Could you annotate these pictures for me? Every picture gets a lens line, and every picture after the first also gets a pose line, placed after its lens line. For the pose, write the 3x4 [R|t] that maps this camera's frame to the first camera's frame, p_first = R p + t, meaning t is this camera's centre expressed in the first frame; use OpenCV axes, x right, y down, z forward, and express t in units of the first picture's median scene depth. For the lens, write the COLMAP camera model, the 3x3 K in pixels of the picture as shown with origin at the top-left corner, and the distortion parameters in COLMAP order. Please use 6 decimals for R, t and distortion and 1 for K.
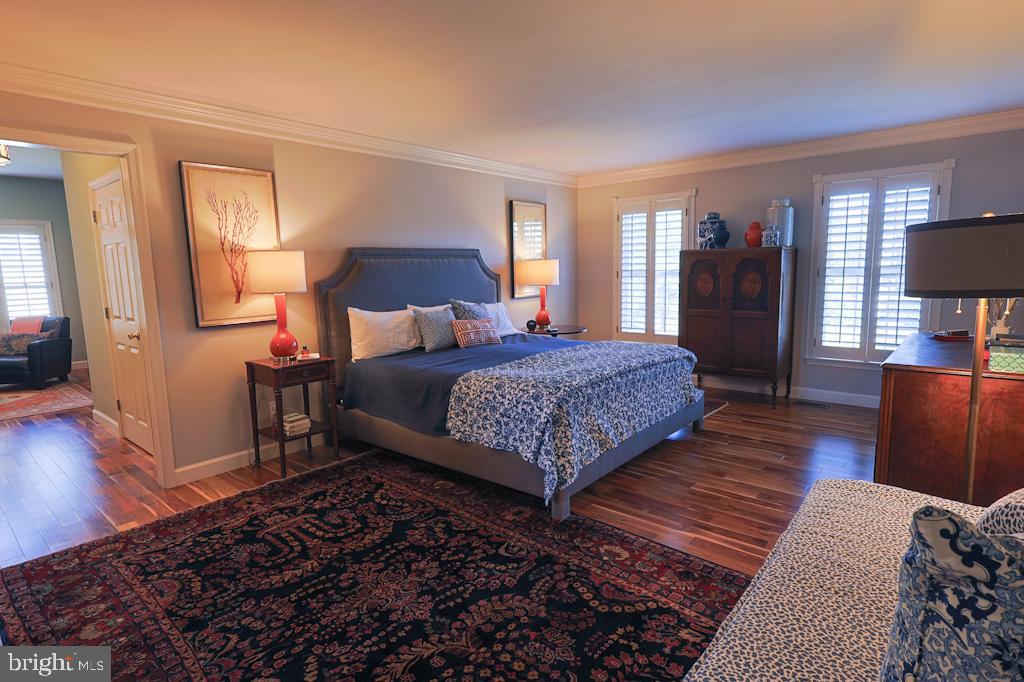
lens RADIAL K [[502.2, 0, 514.0], [0, 502.2, 340.0], [0, 0, 1]] dist [0.000519, -0.000288]
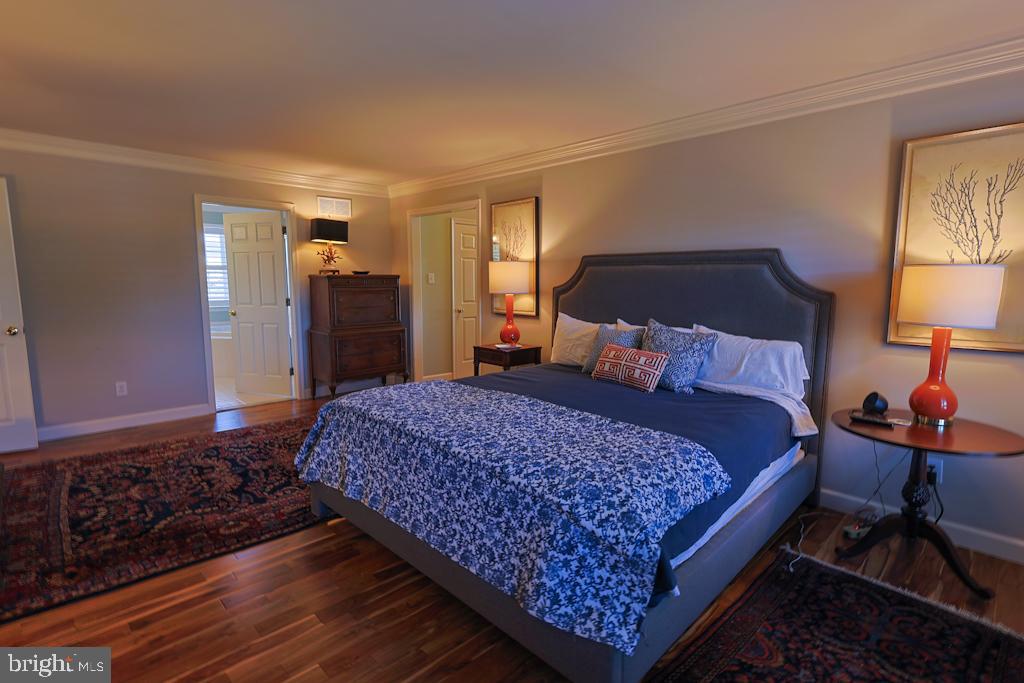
lens RADIAL K [[502.2, 0, 514.0], [0, 502.2, 340.5], [0, 0, 1]] dist [0.000519, -0.000288]
pose [[-0.056820, 0.146126, -0.987633, 0.769406], [-0.148669, 0.976963, 0.153101, -0.163774], [0.987253, 0.155530, -0.033787, 1.003284]]
